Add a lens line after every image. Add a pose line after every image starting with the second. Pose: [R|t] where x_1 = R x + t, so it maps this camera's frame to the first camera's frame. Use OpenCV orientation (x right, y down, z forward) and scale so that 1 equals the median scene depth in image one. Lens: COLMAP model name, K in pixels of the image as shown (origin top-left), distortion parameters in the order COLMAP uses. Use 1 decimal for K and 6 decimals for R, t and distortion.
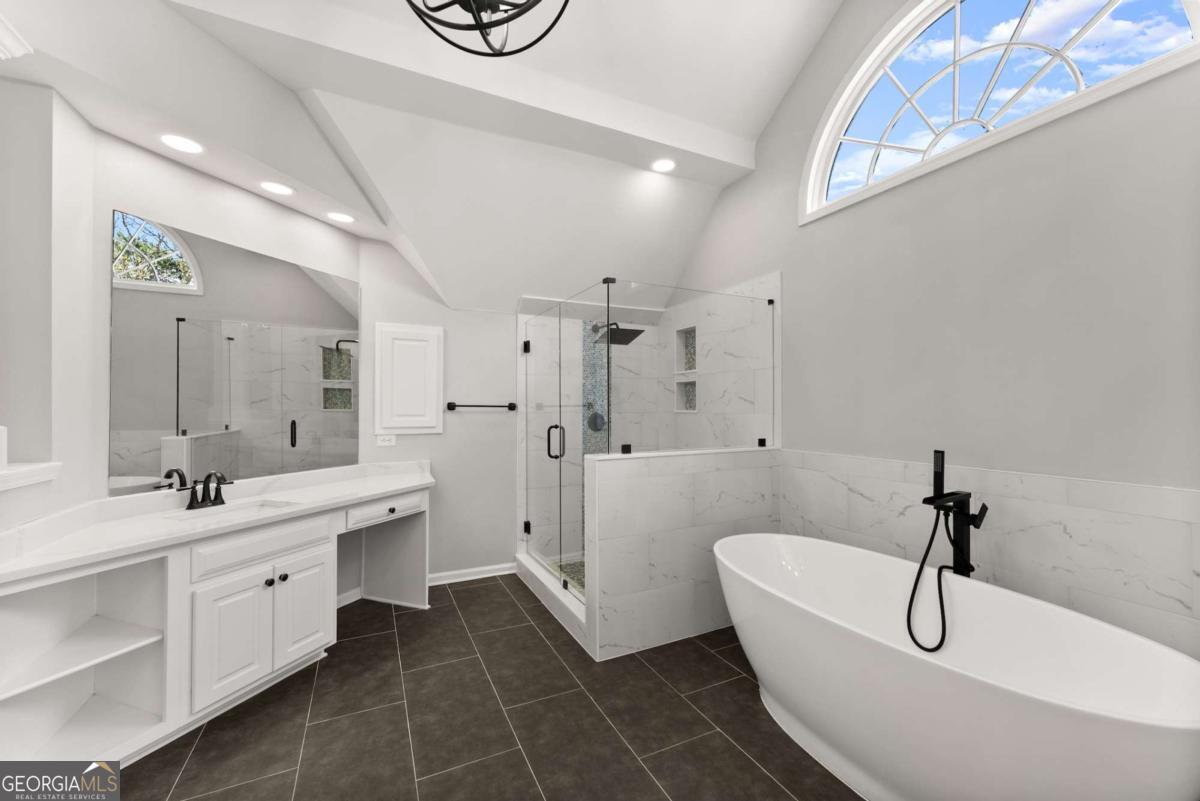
lens RADIAL K [[488.6, 0, 599.5], [0, 488.6, 401.0], [0, 0, 1]] dist [0.006849, 0.000543]
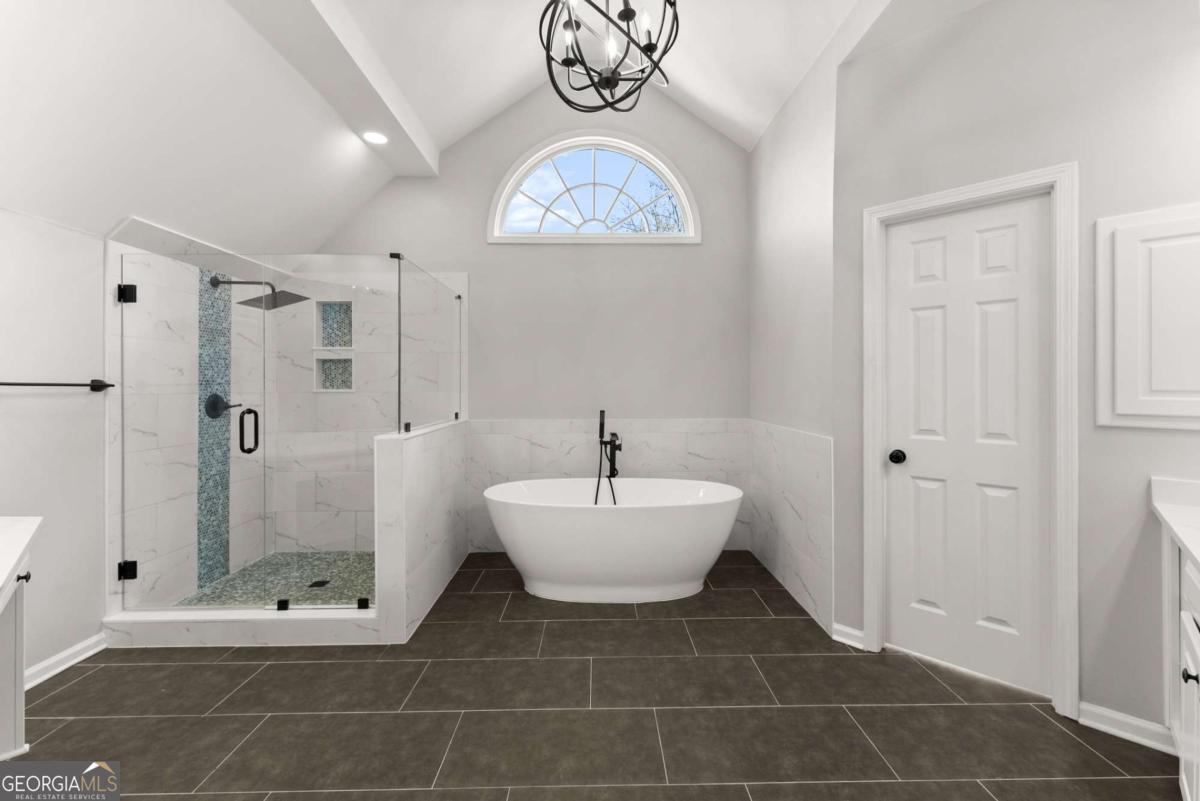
lens RADIAL K [[533.9, 0, 572.1], [0, 533.9, 384.3], [0, 0, 1]] dist [0.004497, 0.001145]
pose [[0.417849, 0.002749, 0.908512, -0.722405], [-0.008178, 0.999966, 0.000735, 0.005767], [-0.908480, -0.007737, 0.417857, 0.211355]]
